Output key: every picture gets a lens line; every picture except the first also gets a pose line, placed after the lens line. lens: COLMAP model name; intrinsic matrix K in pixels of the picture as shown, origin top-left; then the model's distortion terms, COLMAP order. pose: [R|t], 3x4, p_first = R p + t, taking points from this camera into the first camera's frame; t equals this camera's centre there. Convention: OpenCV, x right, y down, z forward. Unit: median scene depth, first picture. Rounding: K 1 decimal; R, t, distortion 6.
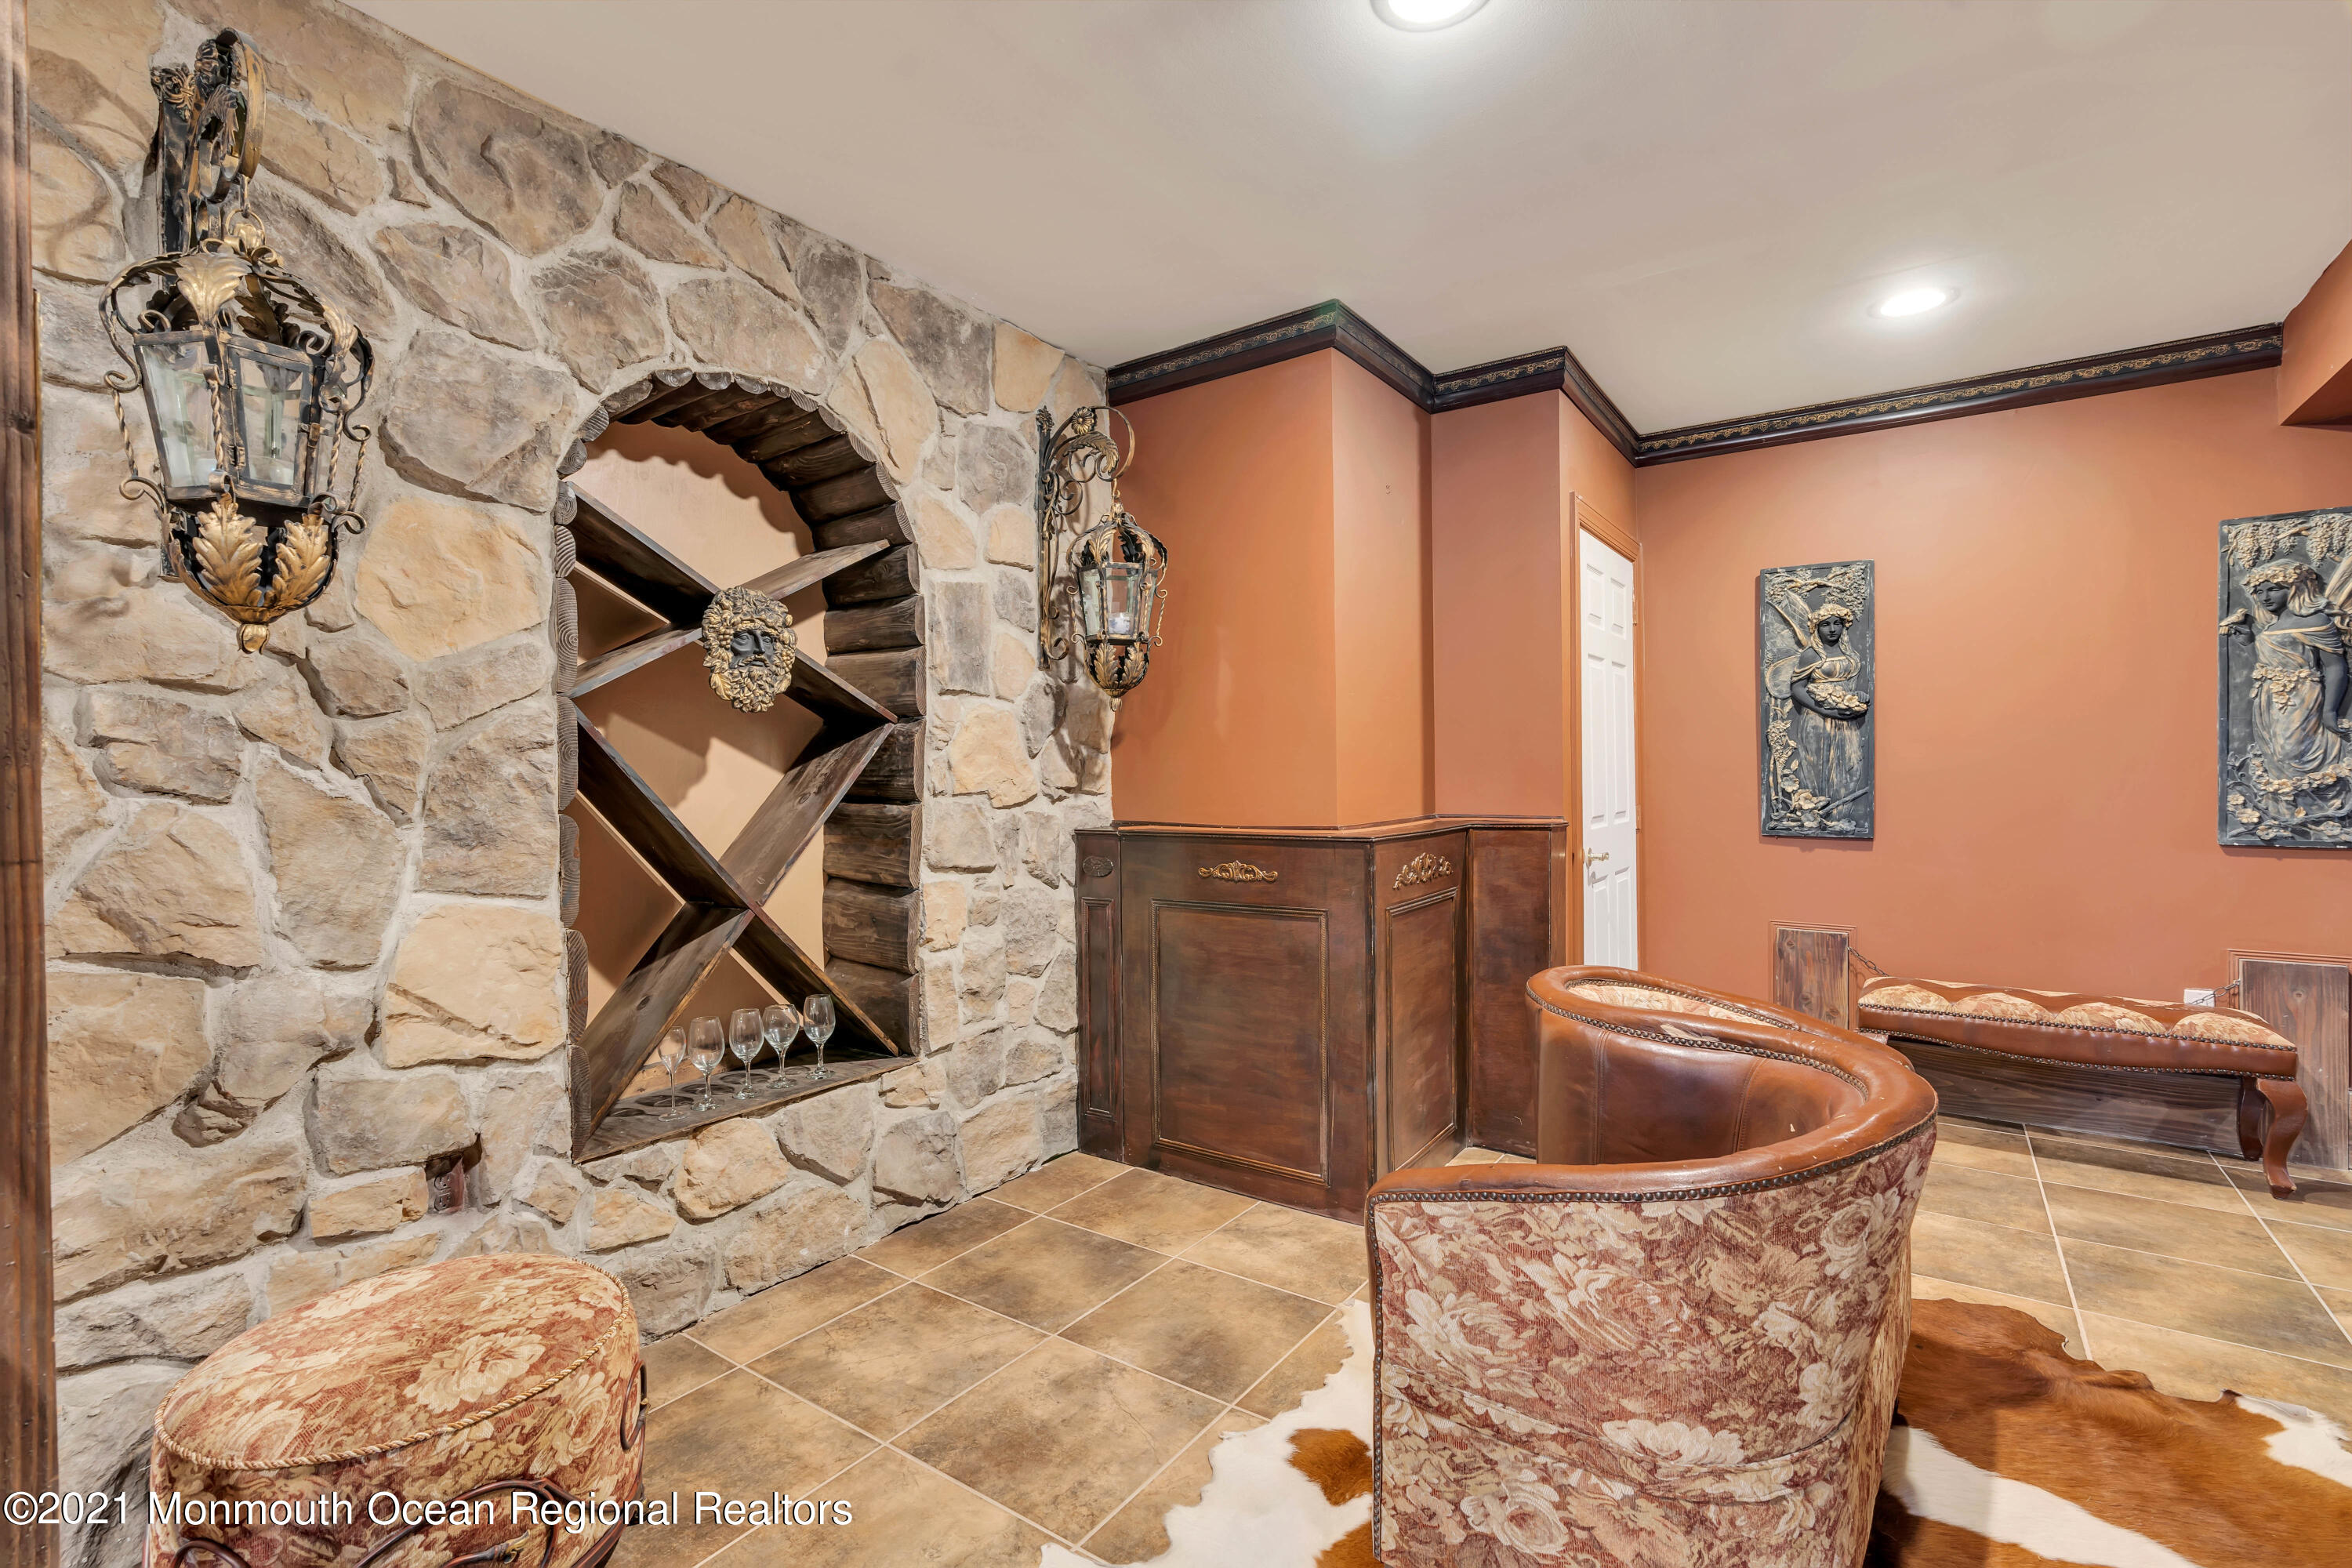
lens RADIAL K [[1054.6, 0, 1173.7], [0, 1054.6, 785.1], [0, 0, 1]] dist [-0.010744, 0.002217]
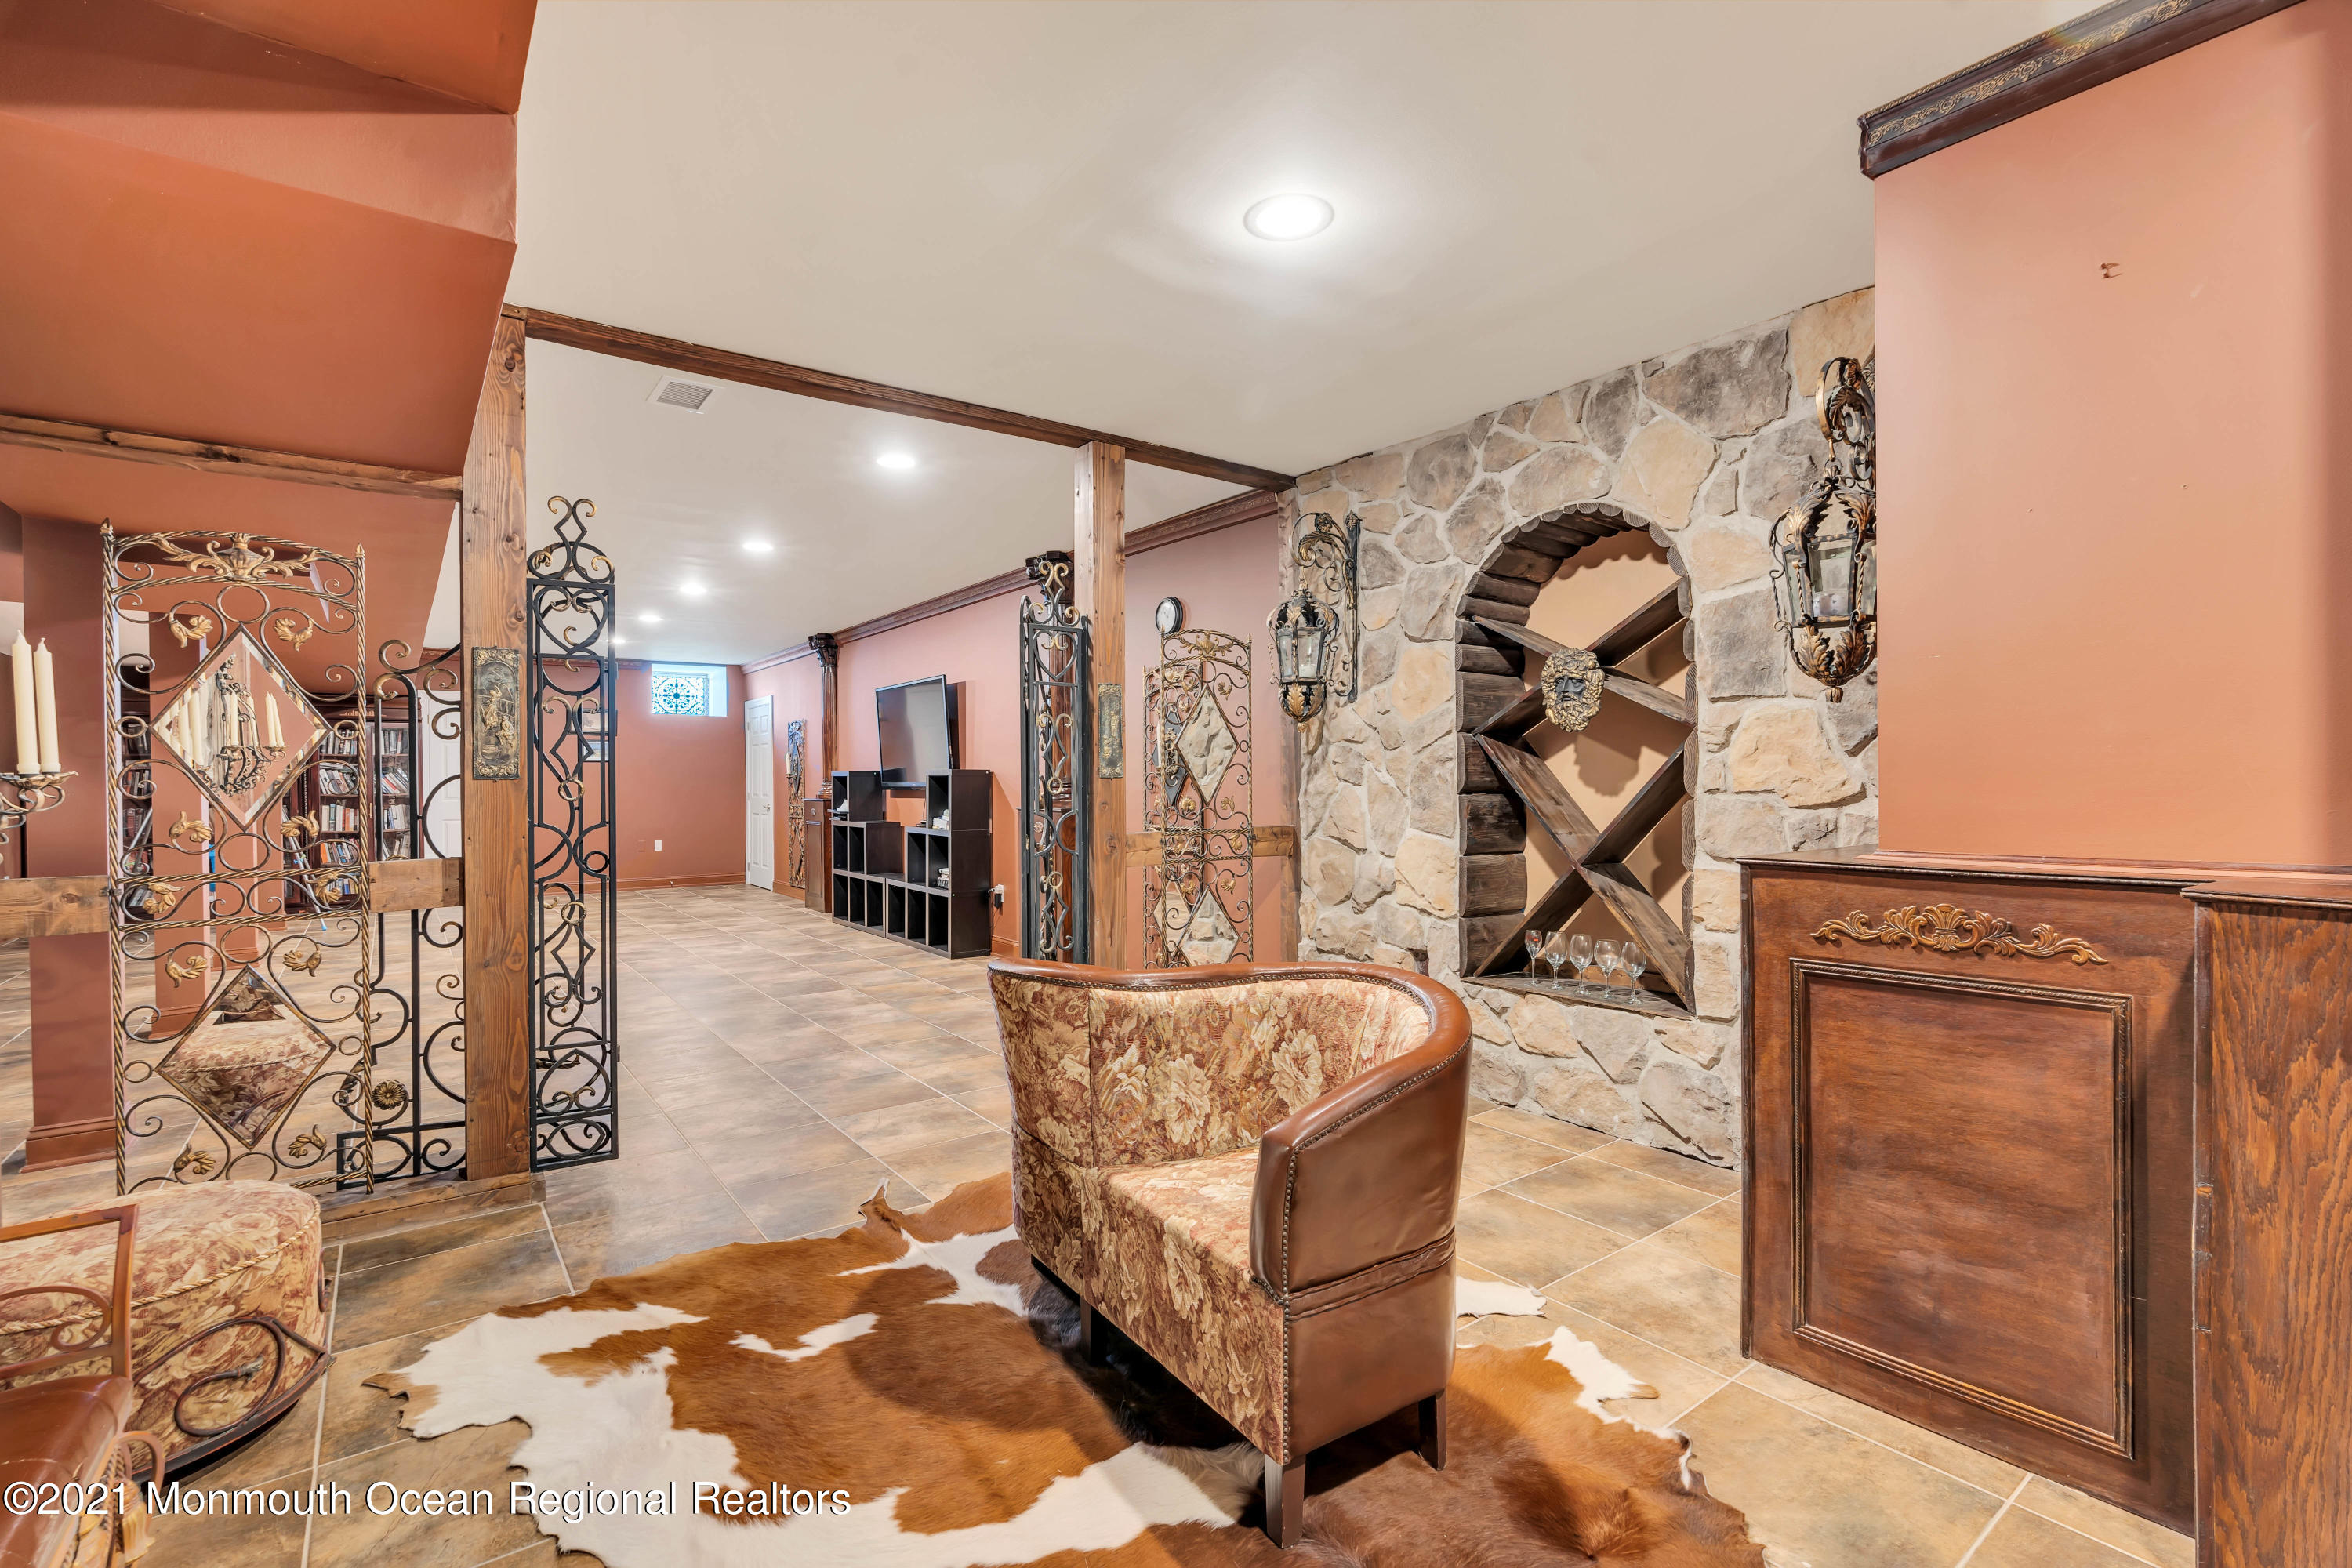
lens RADIAL K [[1054.6, 0, 1168.8], [0, 1054.6, 777.9], [0, 0, 1]] dist [-0.010744, 0.002217]
pose [[-0.311216, 0.011793, -0.950266, 1.214011], [0.000180, 0.999924, 0.012350, -0.023360], [0.950339, 0.003672, -0.311195, 0.950337]]
